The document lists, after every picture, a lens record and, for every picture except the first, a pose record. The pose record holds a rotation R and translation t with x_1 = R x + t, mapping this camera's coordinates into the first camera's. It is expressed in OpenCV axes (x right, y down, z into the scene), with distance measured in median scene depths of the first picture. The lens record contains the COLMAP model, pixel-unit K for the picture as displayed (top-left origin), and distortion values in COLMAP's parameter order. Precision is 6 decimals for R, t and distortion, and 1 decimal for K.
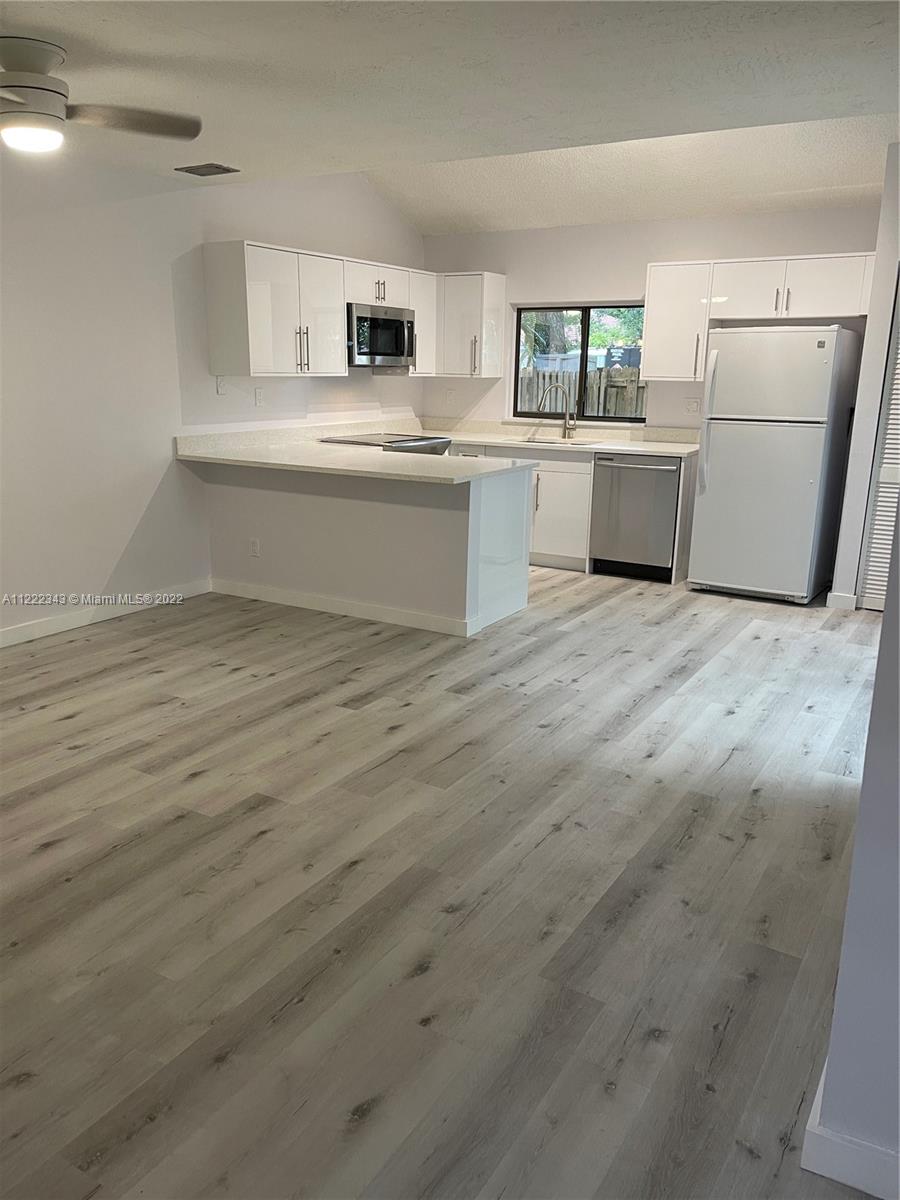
lens RADIAL K [[917.6, 0, 450.0], [0, 917.6, 600.0], [0, 0, 1]] dist [0.001513, 0.001182]
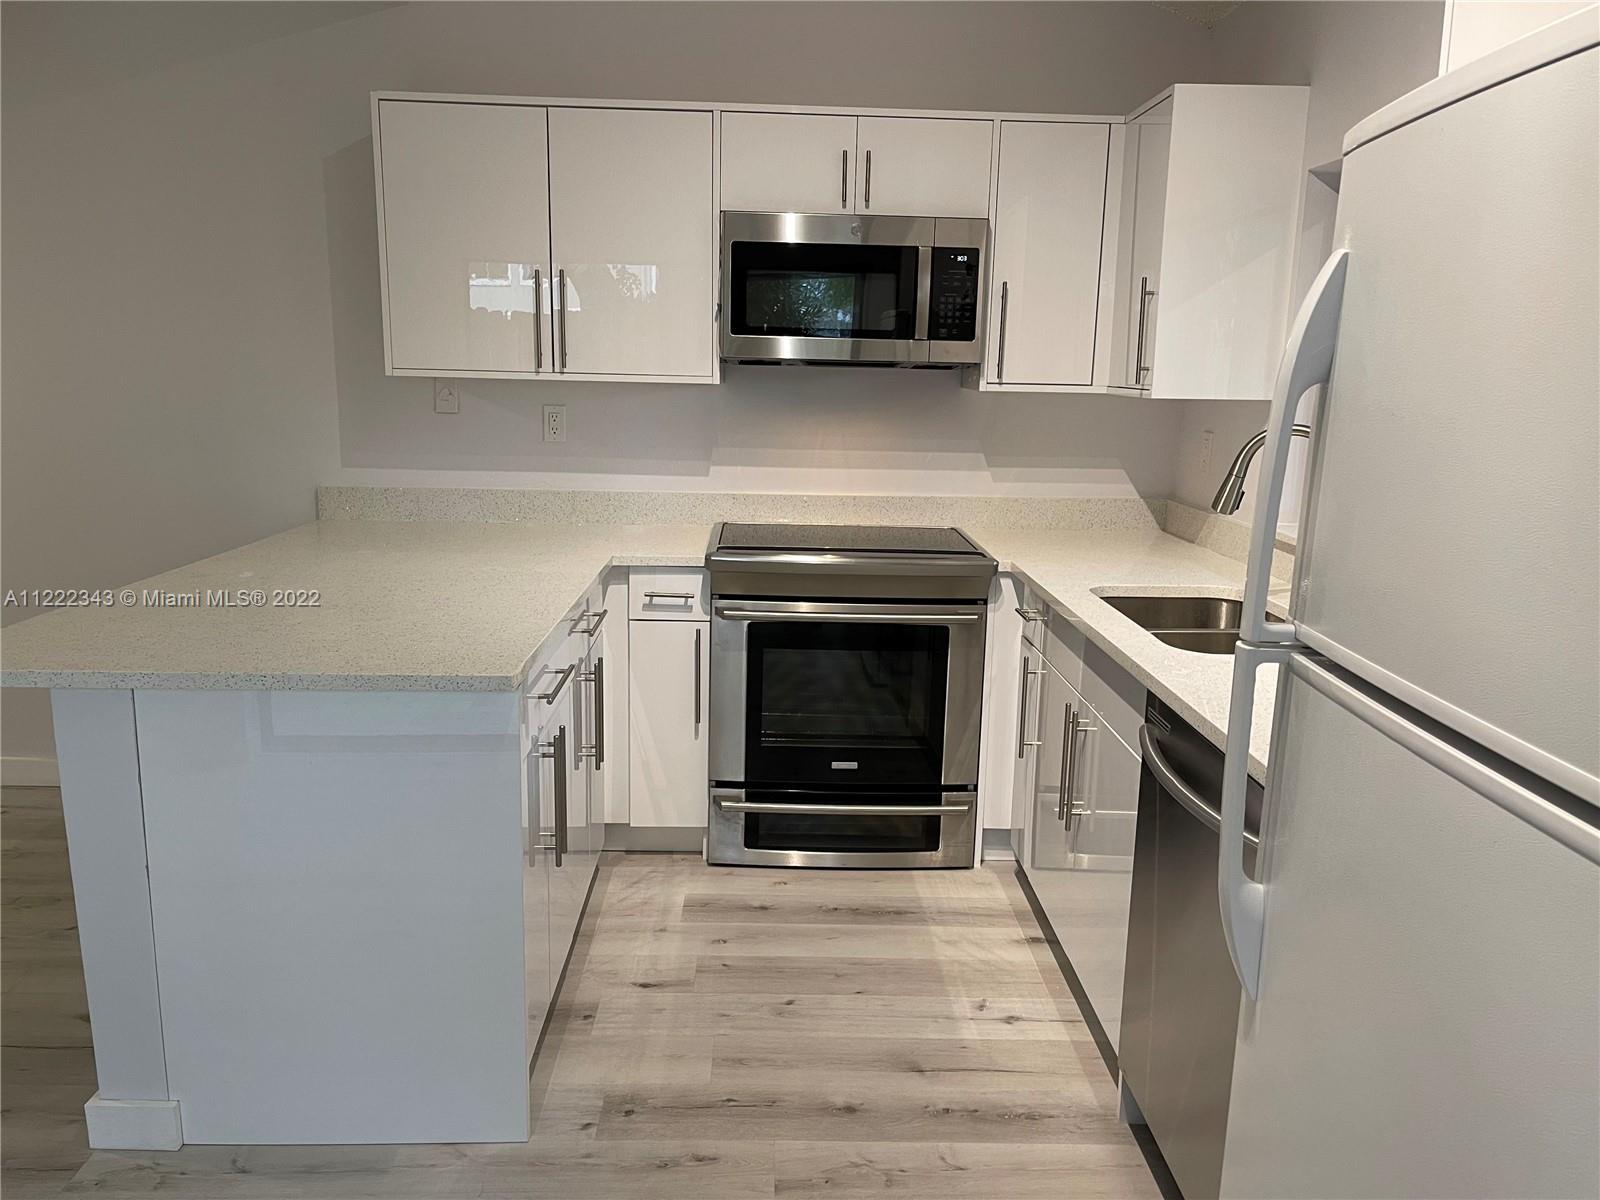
lens RADIAL K [[1223.4, 0, 800.0], [0, 1223.4, 600.0], [0, 0, 1]] dist [0.001513, 0.001182]
pose [[0.549457, 0.159799, -0.820099, 0.372006], [-0.223584, 0.973865, 0.039962, -0.172168], [0.805051, 0.161403, 0.570825, 0.701201]]
